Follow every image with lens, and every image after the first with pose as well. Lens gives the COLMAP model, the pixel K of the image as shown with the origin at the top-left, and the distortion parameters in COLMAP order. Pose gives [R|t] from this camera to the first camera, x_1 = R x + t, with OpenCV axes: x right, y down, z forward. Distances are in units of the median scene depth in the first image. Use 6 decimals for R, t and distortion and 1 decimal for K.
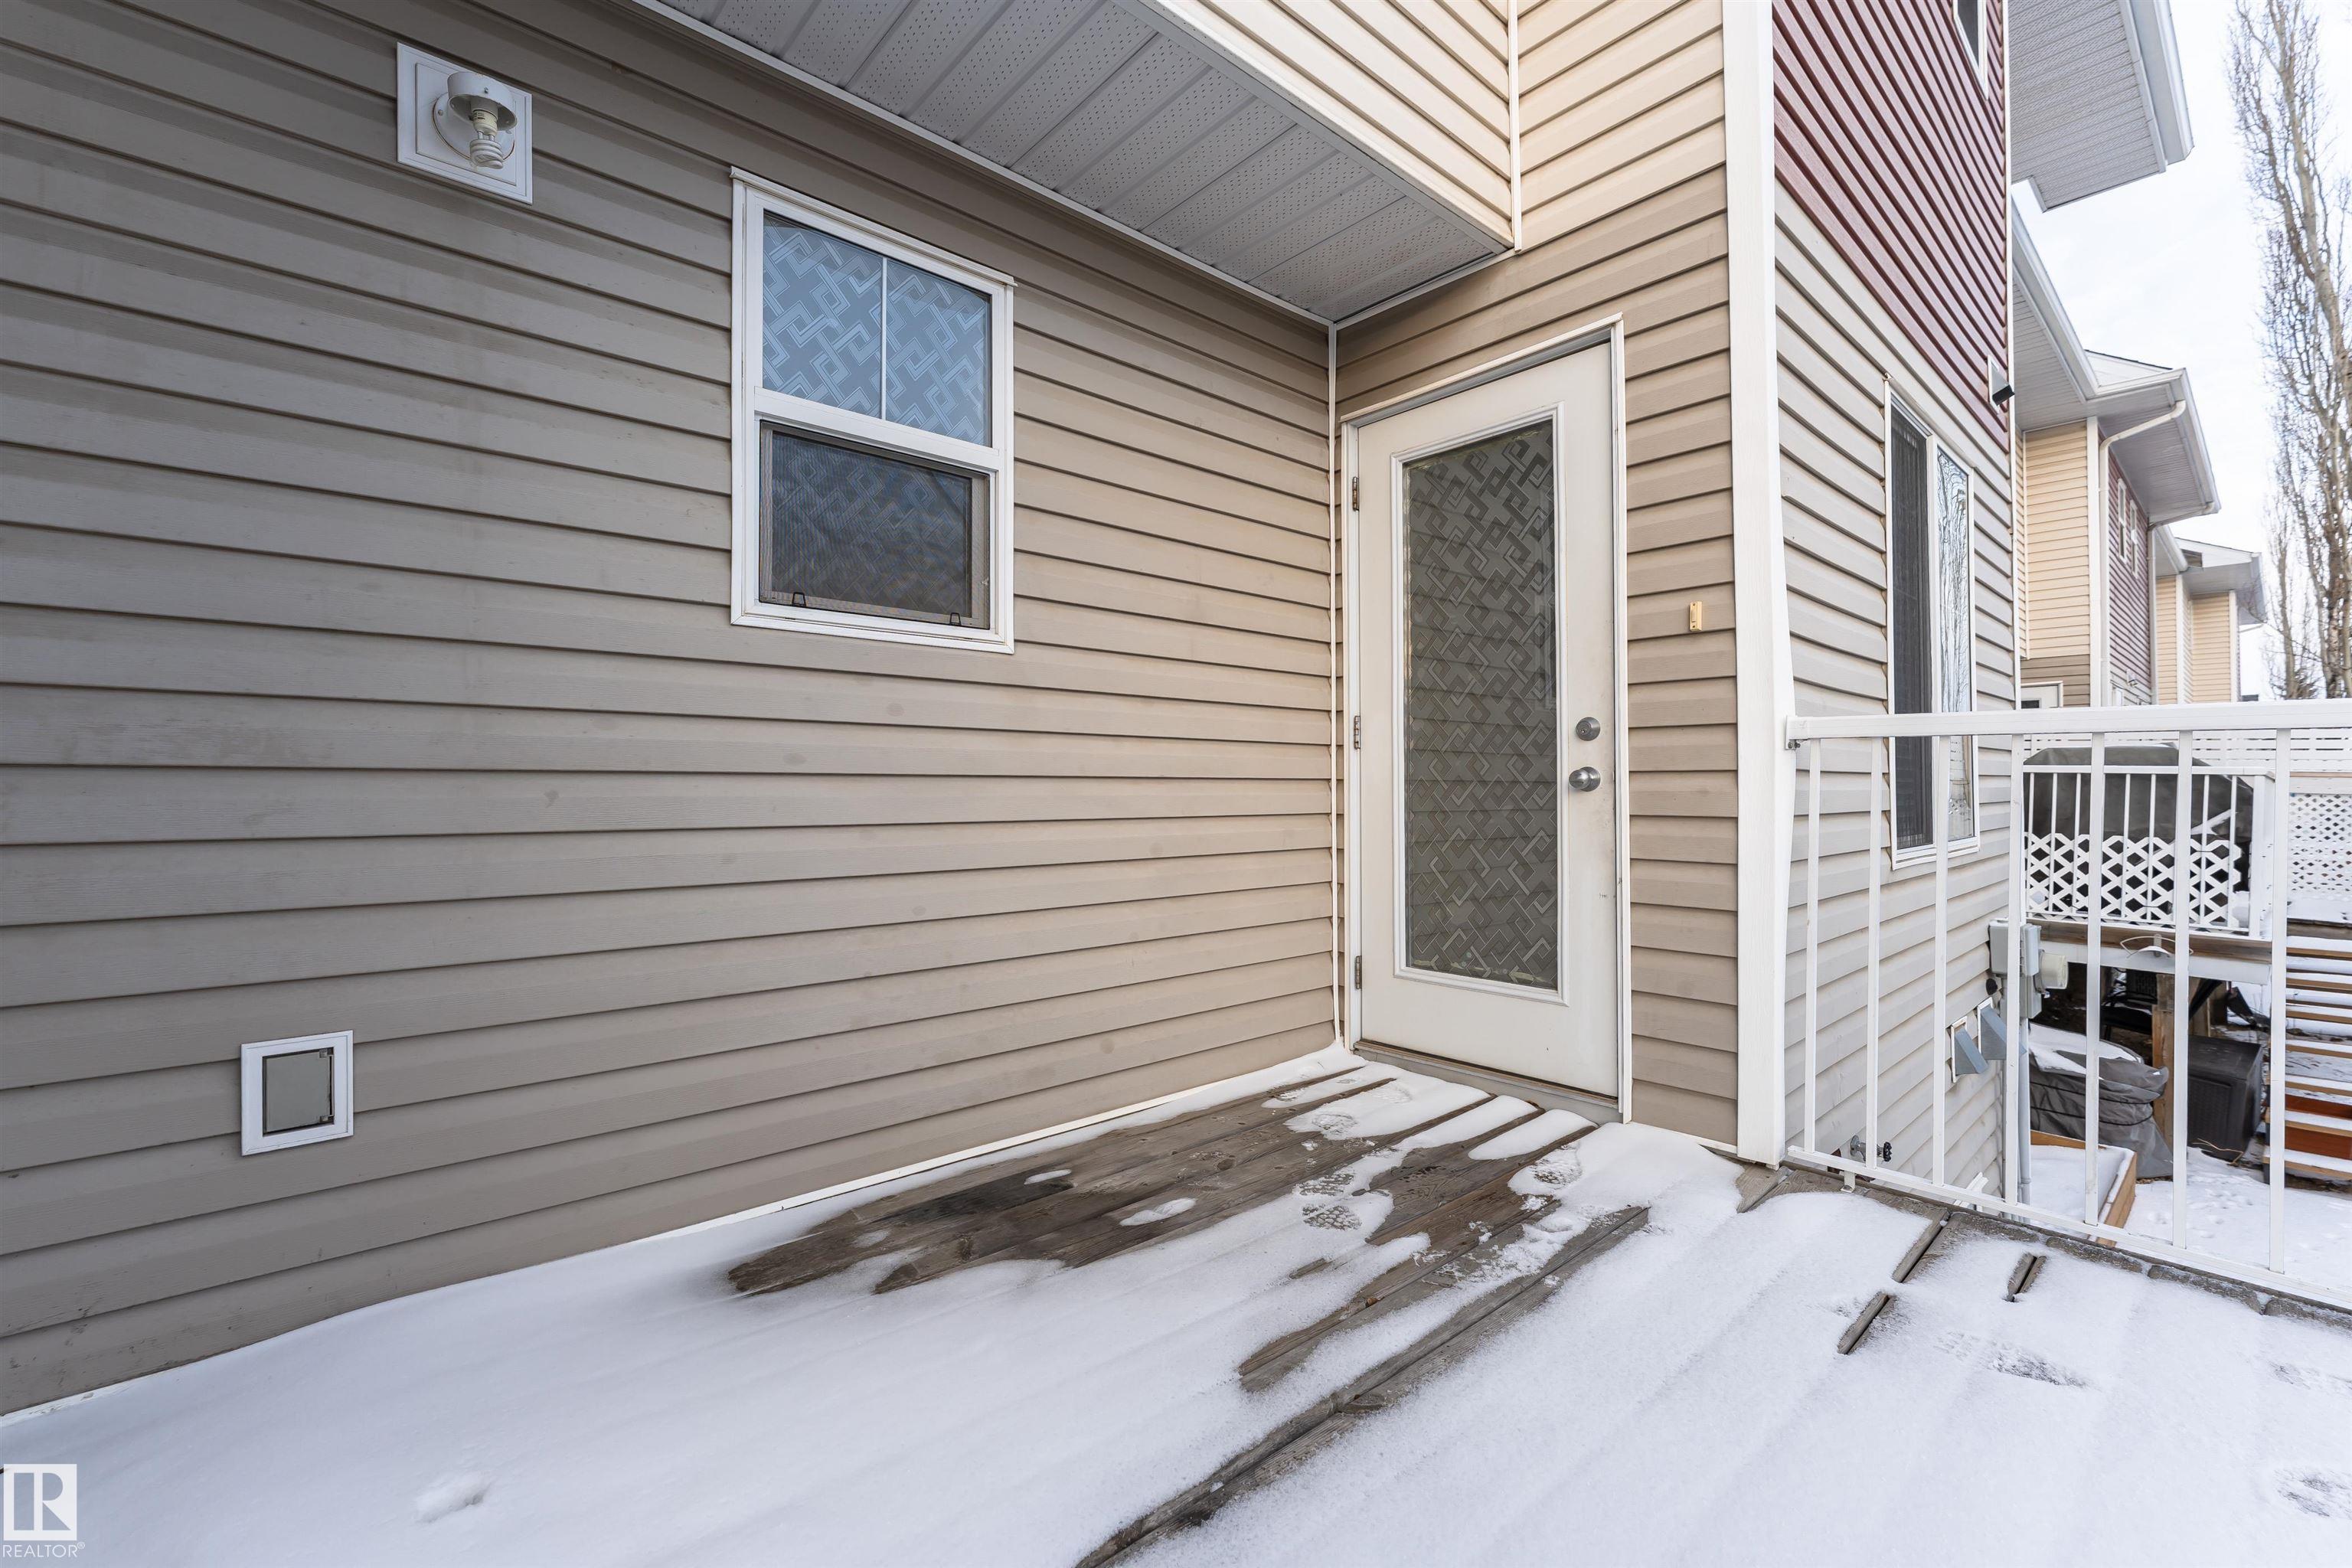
lens RADIAL K [[902.2, 0, 1176.0], [0, 902.2, 784.0], [0, 0, 1]] dist [-0.000798, 0.000023]
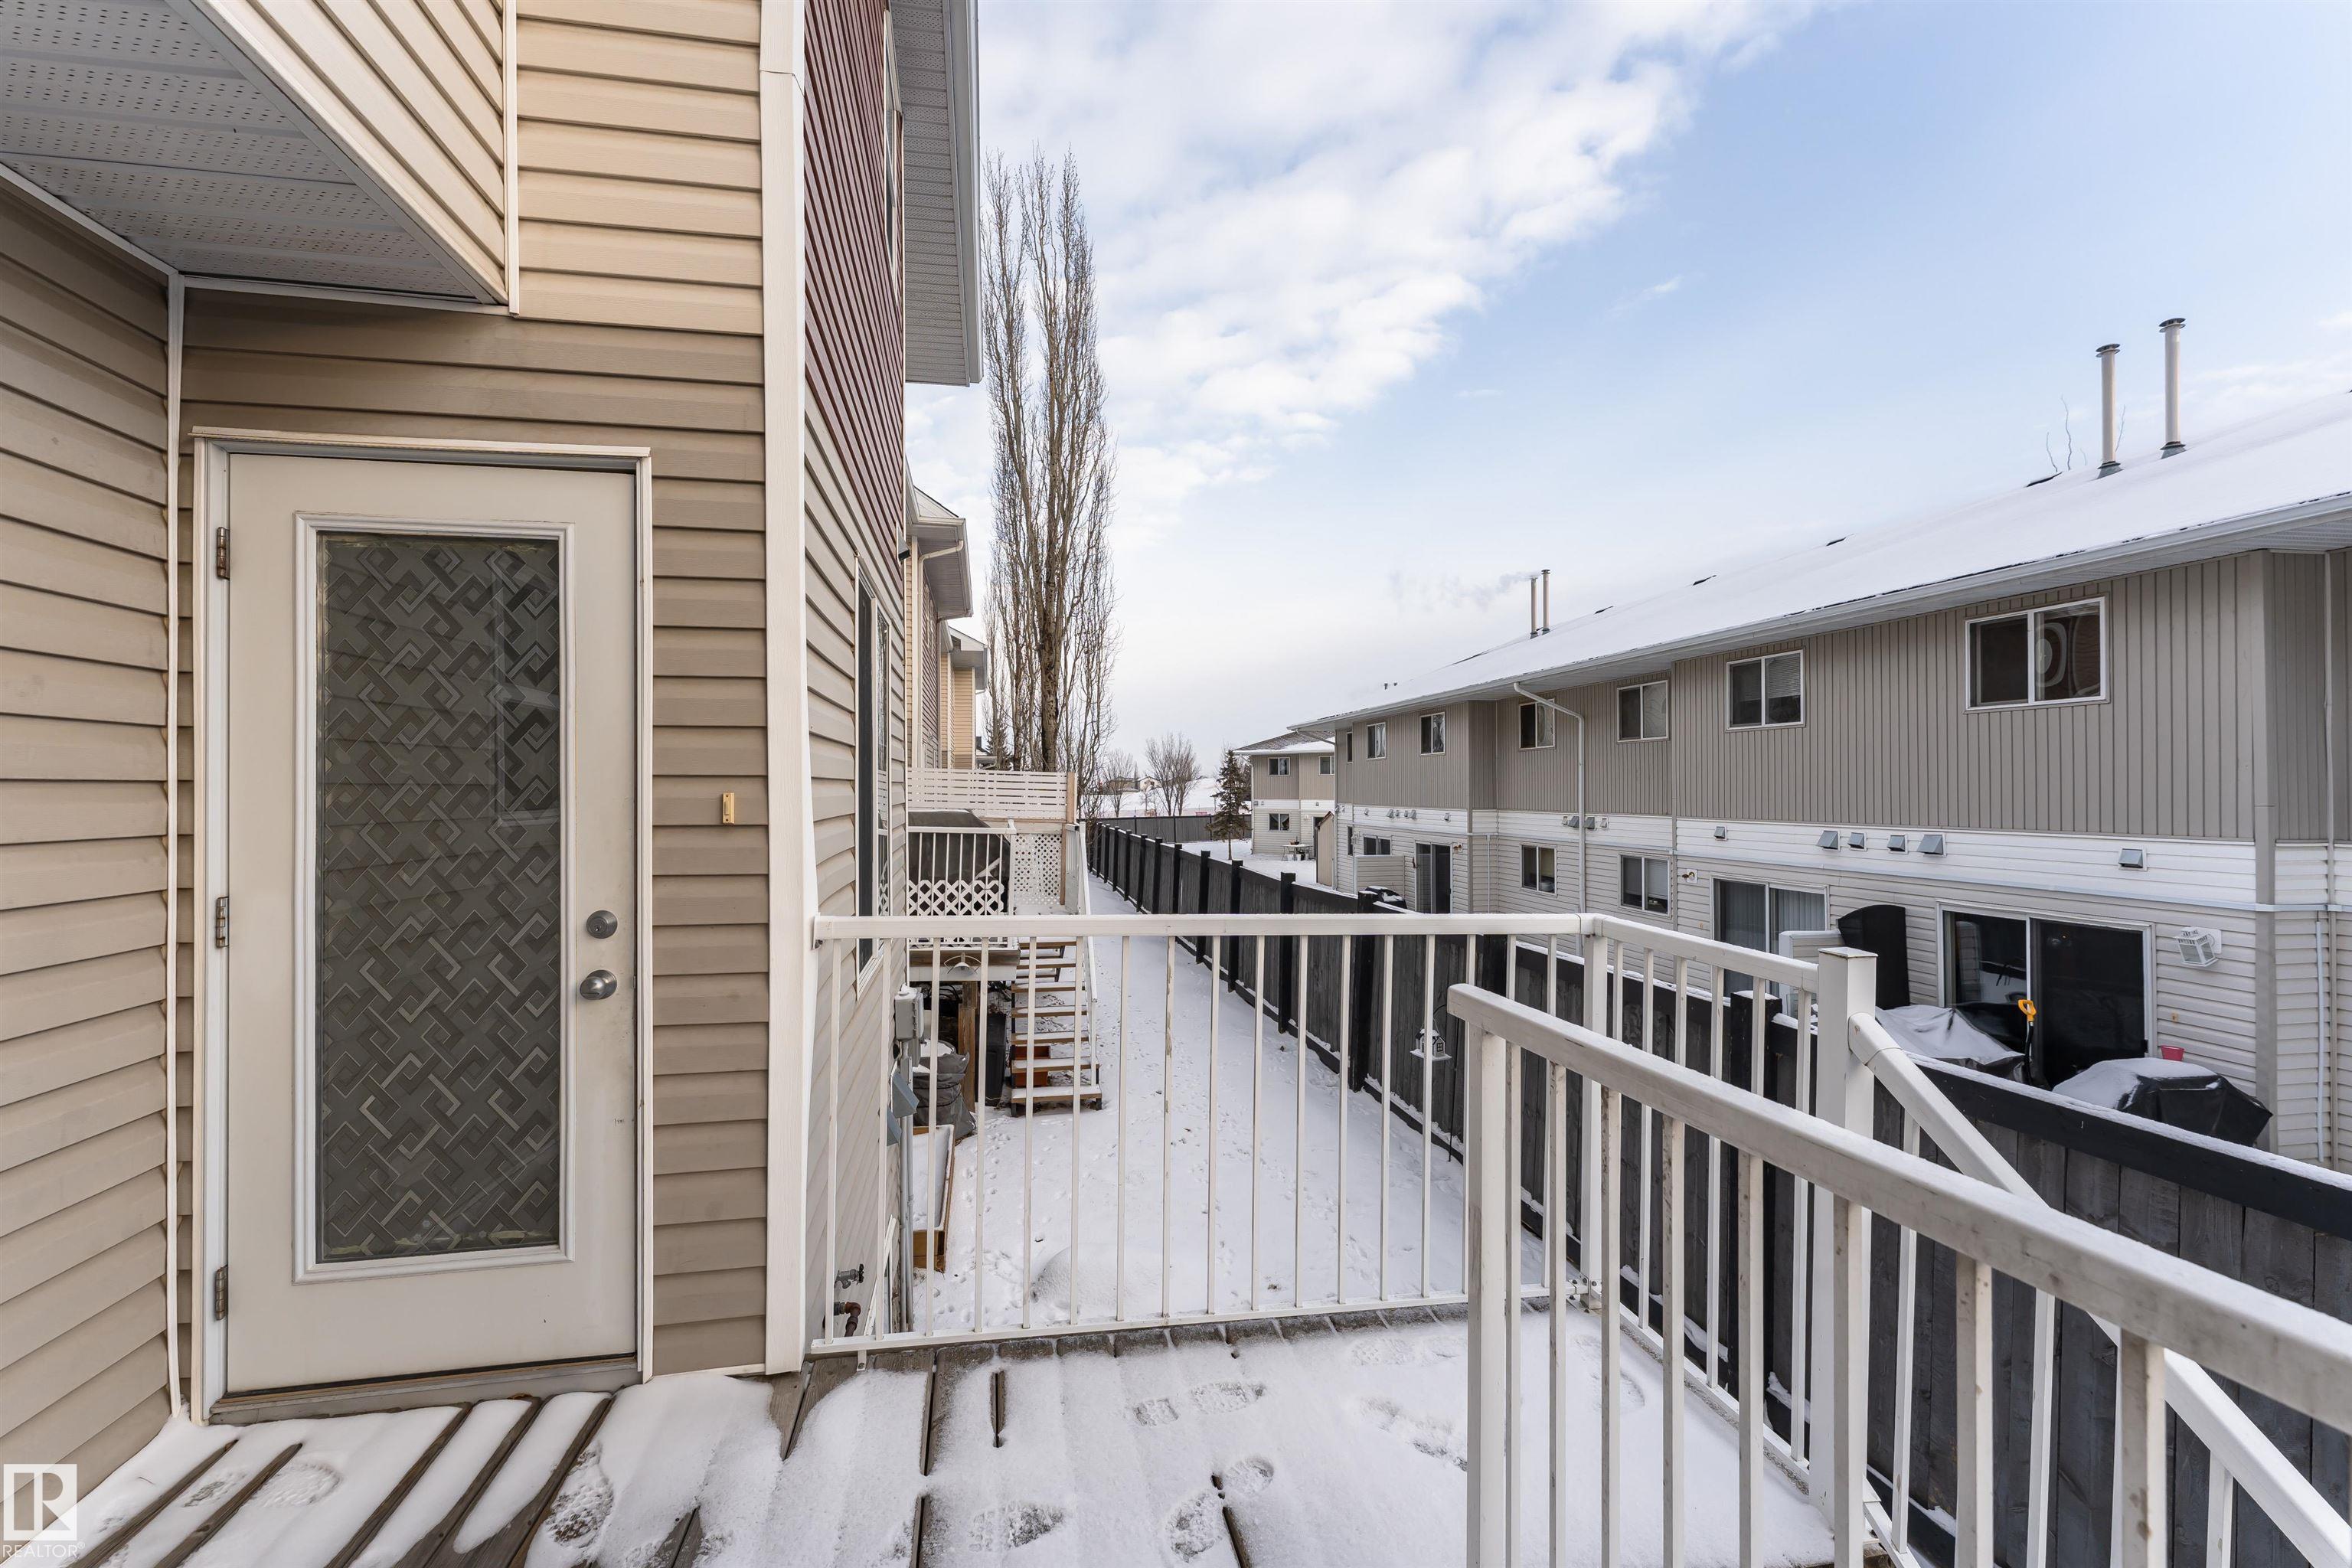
lens RADIAL K [[985.3, 0, 1079.6], [0, 985.3, 785.5], [0, 0, 1]] dist [-0.001048, 0.000093]
pose [[0.556307, 0.002550, 0.830973, -0.045379], [0.005258, 0.999964, -0.006589, -0.163518], [-0.830960, 0.008035, 0.556274, 0.121509]]
